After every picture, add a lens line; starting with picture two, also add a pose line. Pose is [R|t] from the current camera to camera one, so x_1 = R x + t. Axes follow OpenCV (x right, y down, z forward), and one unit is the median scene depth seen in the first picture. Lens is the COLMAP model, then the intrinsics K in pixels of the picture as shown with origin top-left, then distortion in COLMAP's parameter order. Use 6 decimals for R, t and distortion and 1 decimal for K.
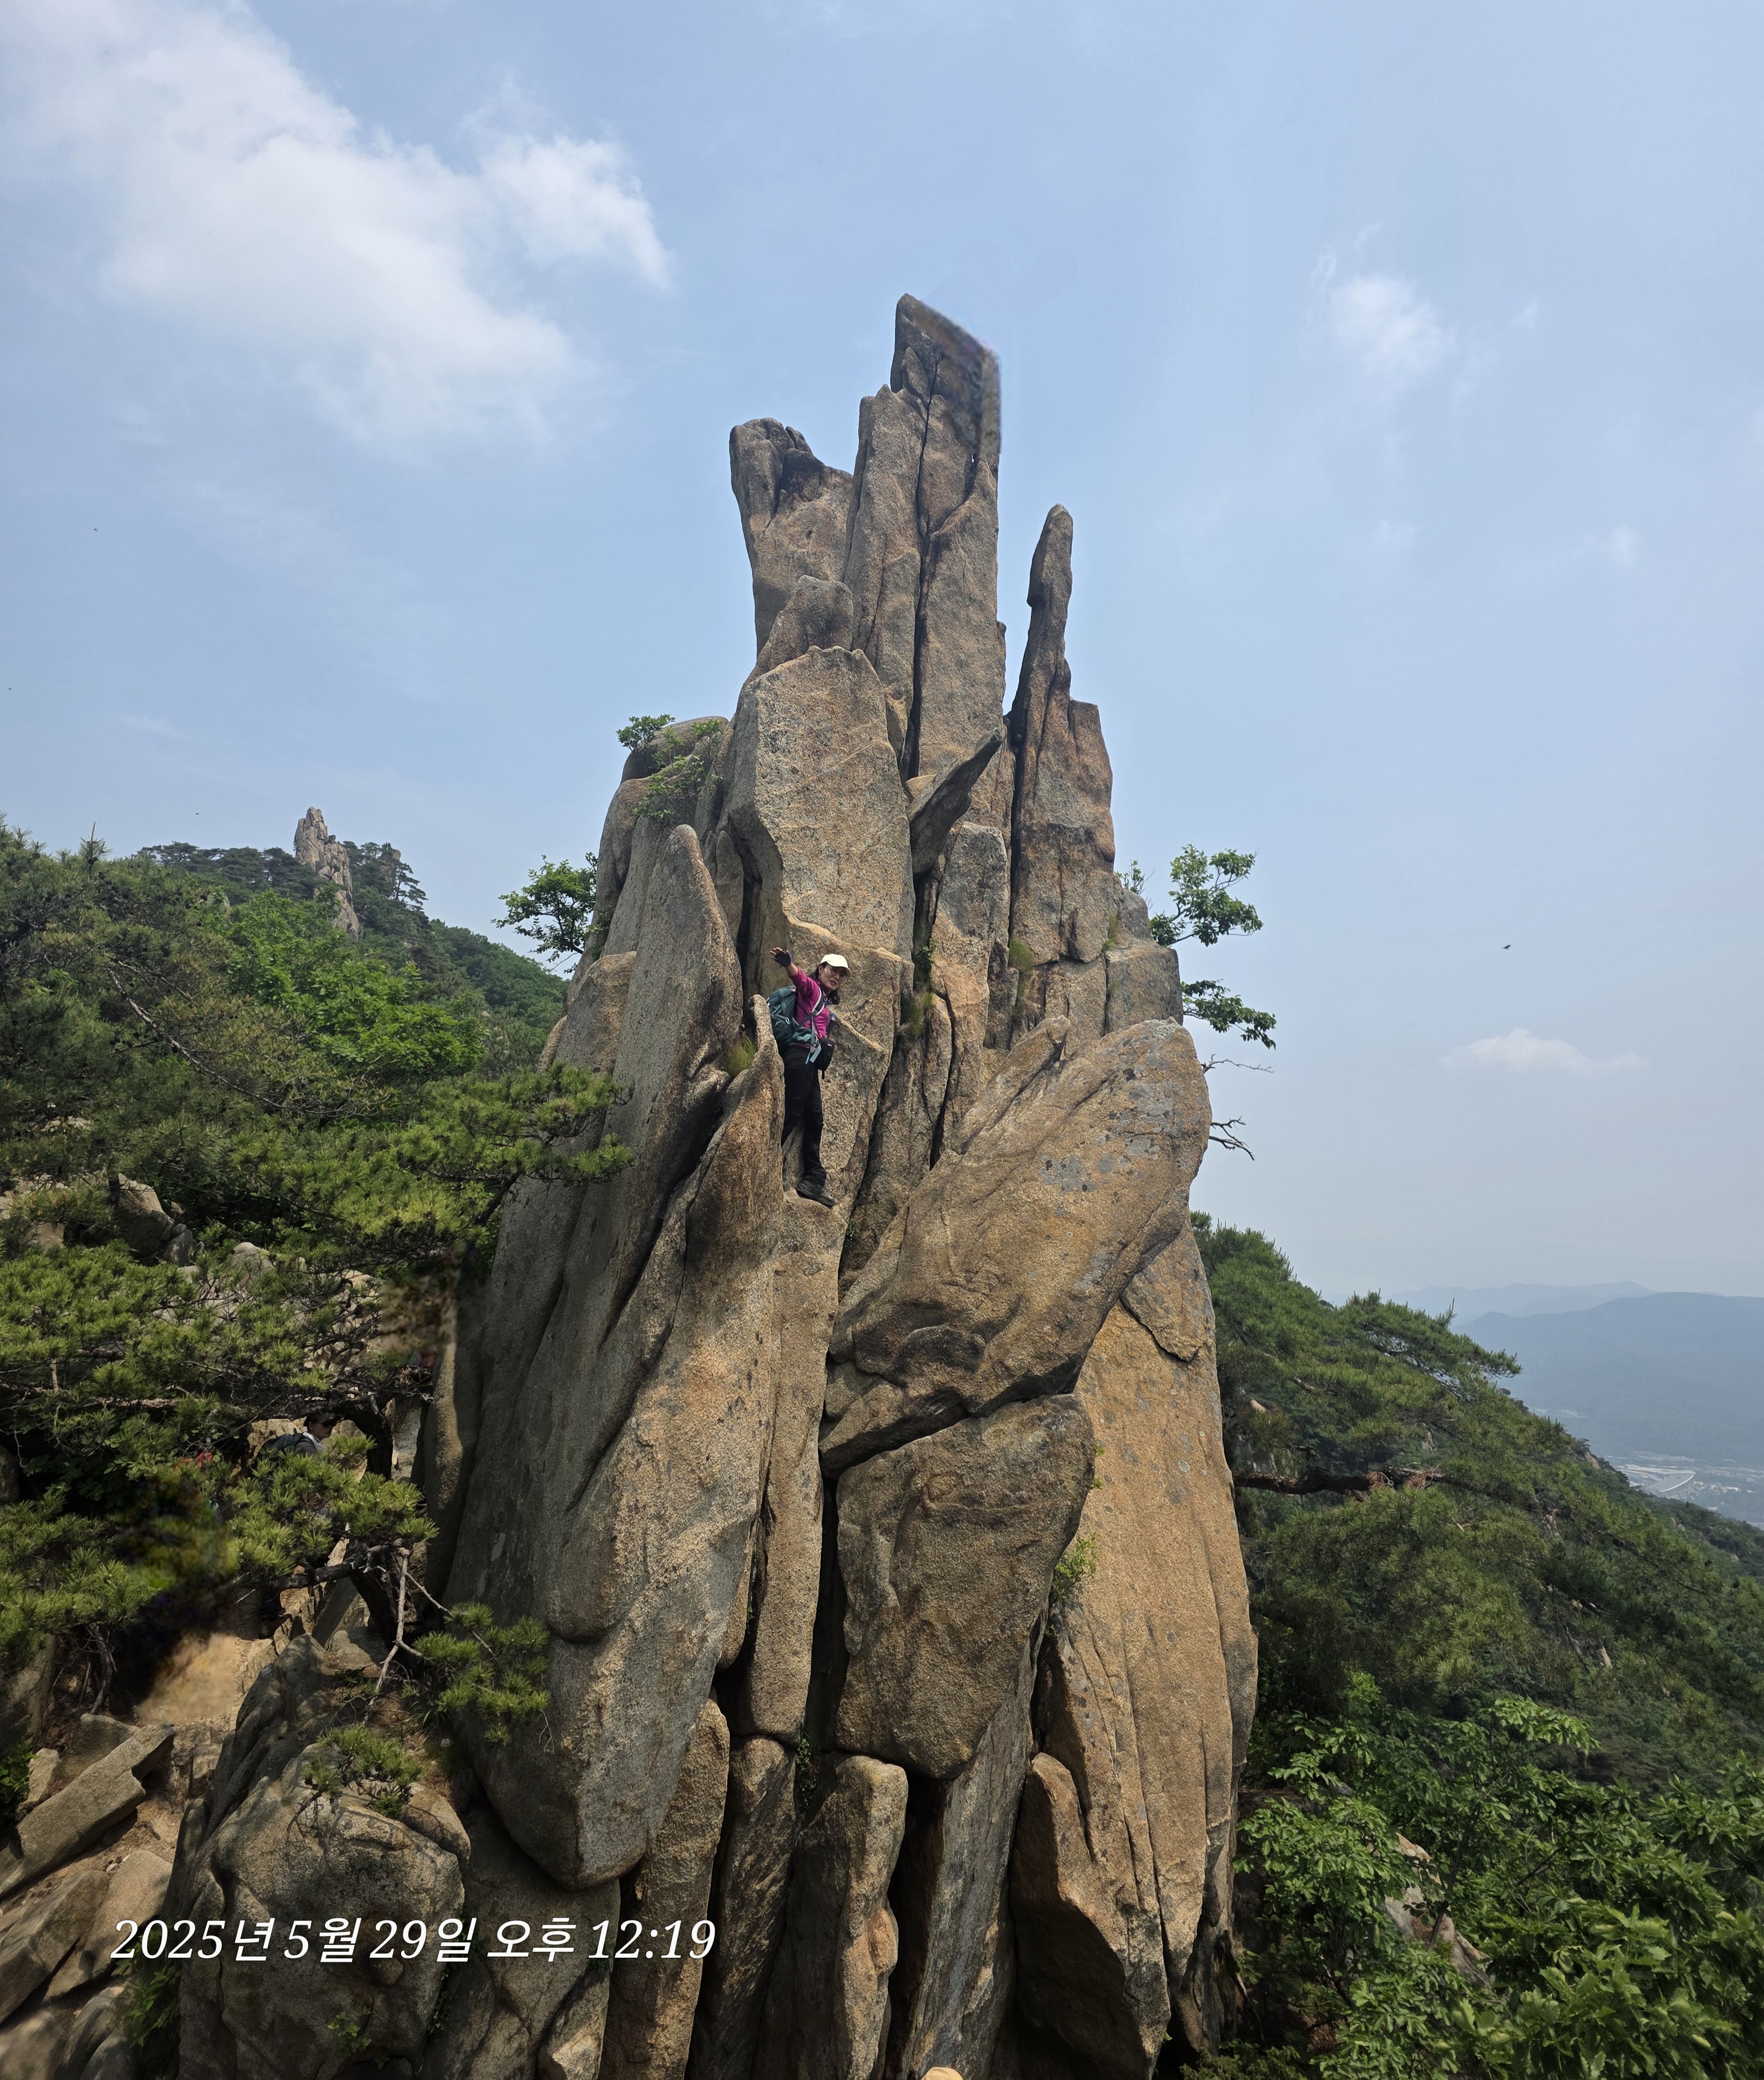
lens RADIAL K [[1577.3, 0, 890.0], [0, 1577.3, 939.2], [0, 0, 1]] dist [0.054191, -0.068964]
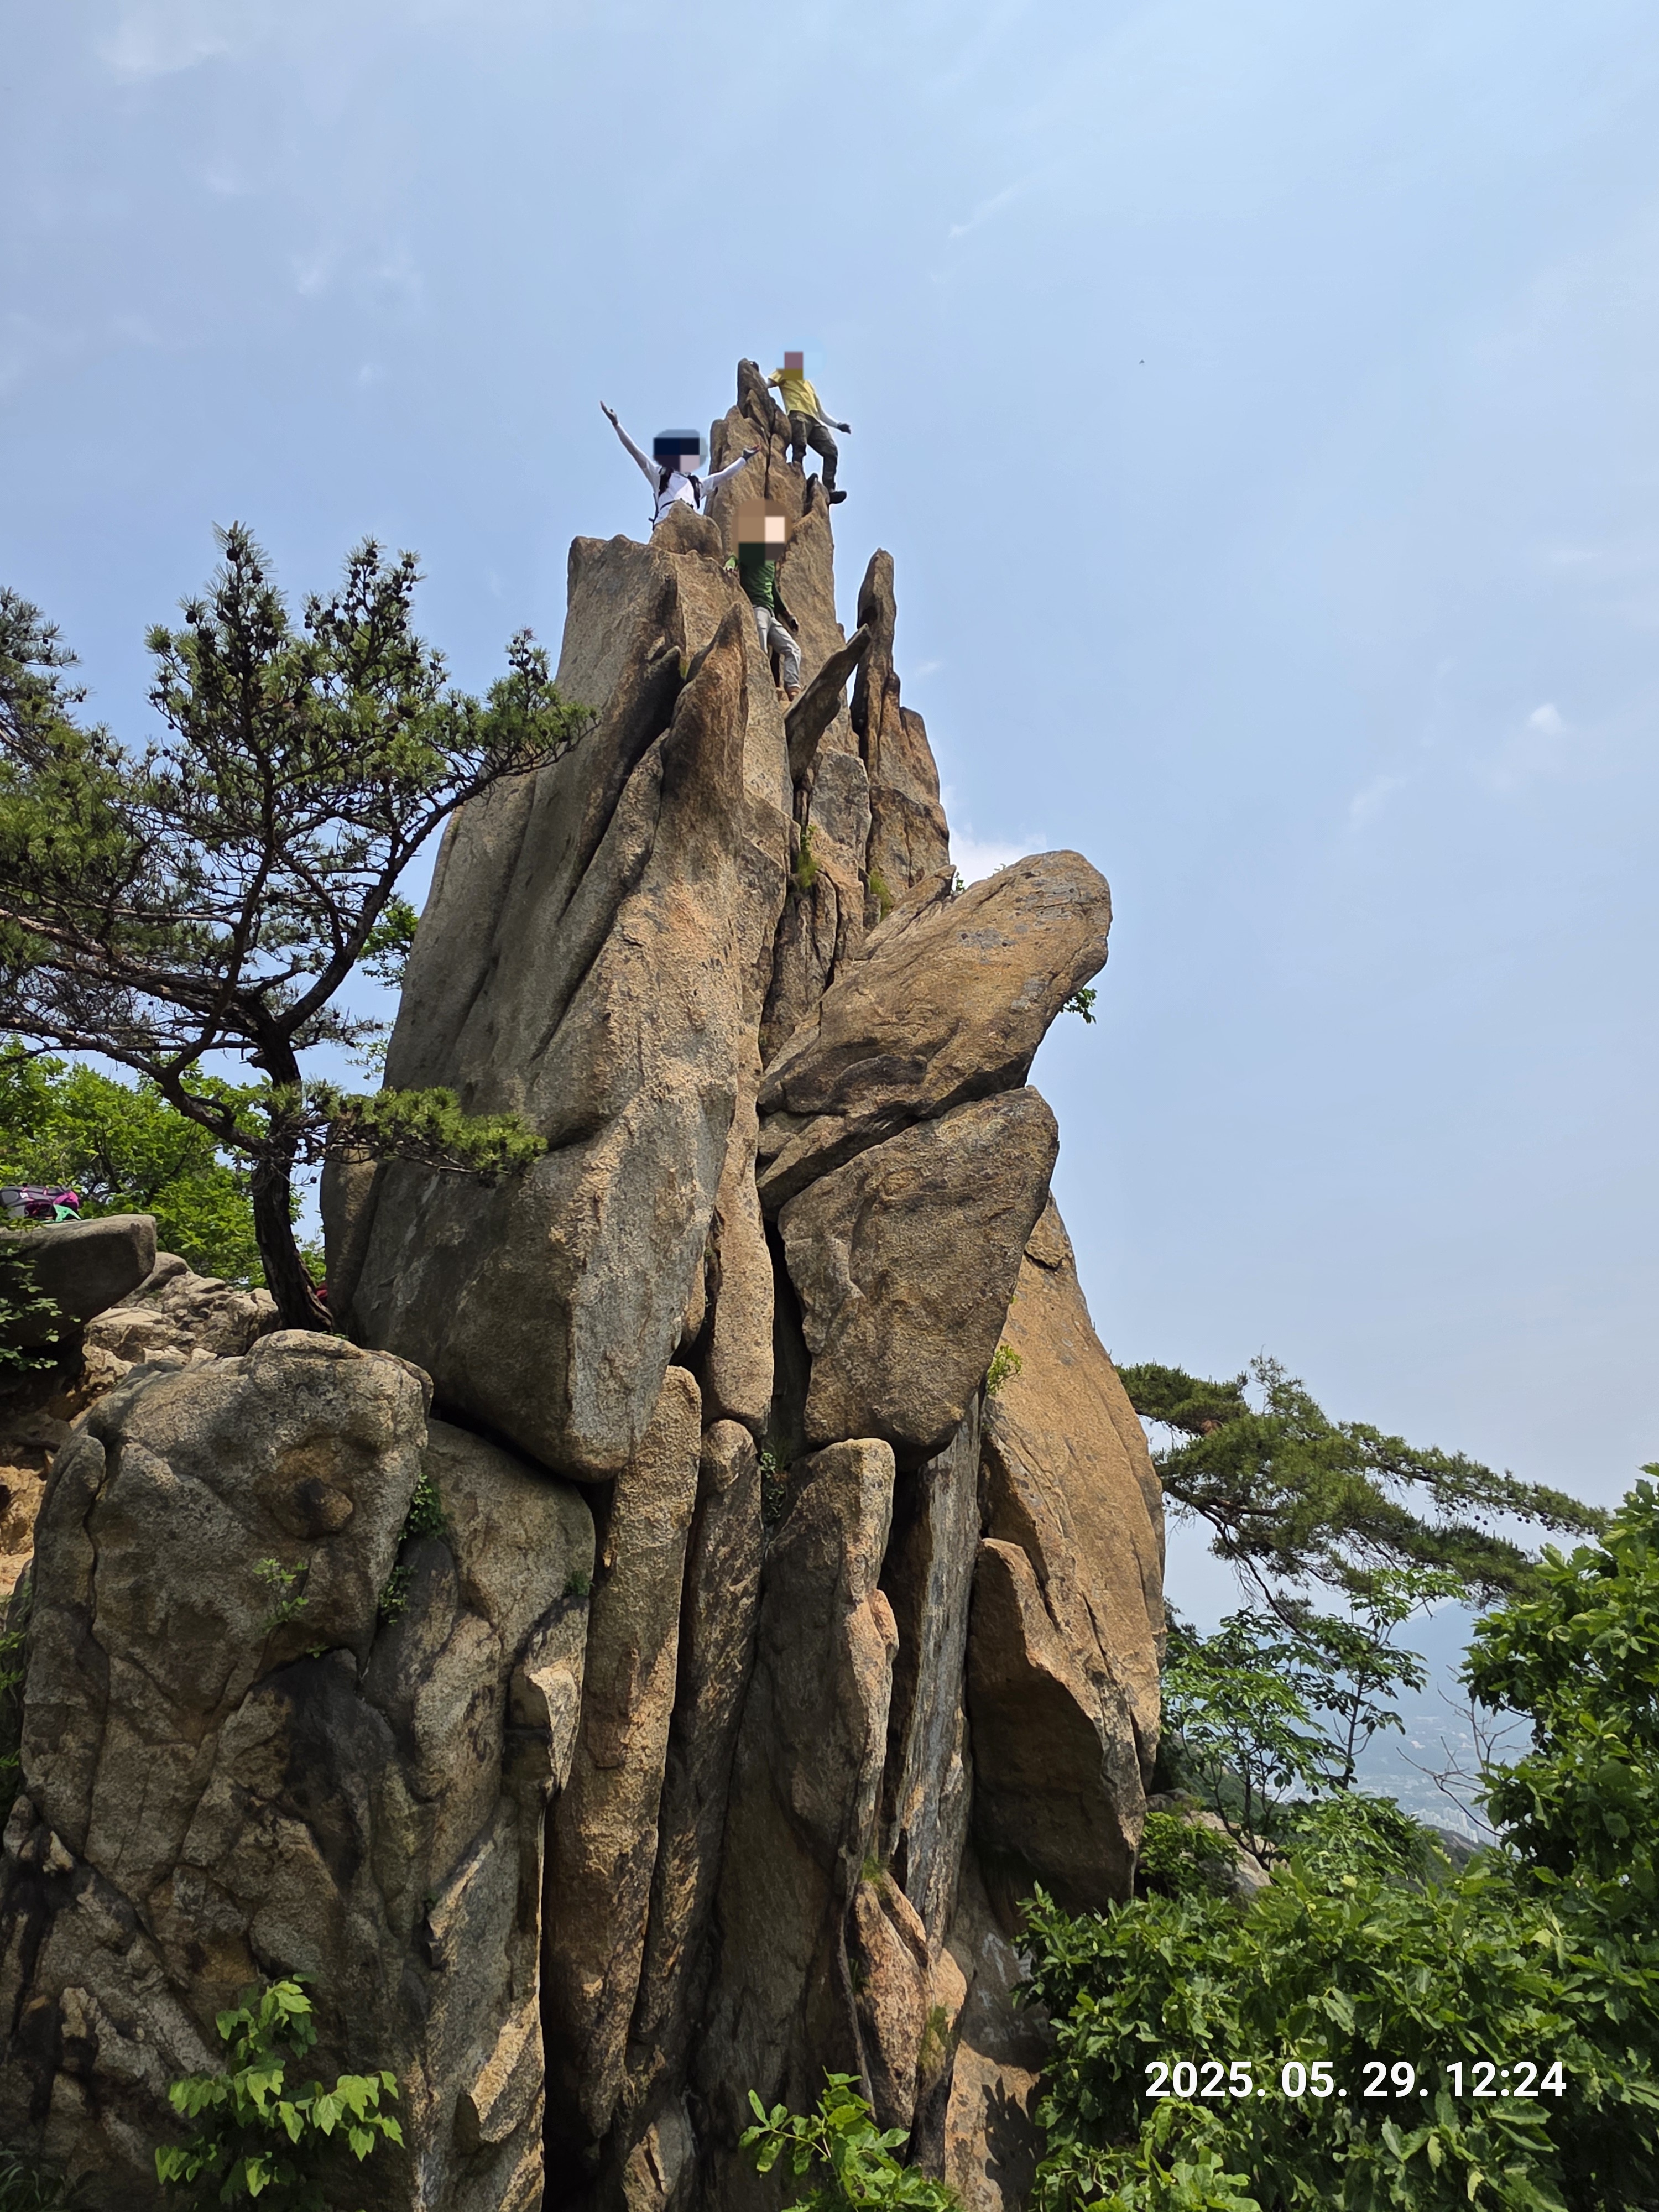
lens RADIAL K [[1335.6, 0, 829.5], [0, 1335.6, 1106.0], [0, 0, 1]] dist [0.002561, -0.000938]
pose [[0.987961, -0.014465, 0.154027, -0.123178], [0.039330, 0.986392, -0.159634, 0.402641], [-0.149622, 0.163770, 0.975086, 0.209695]]
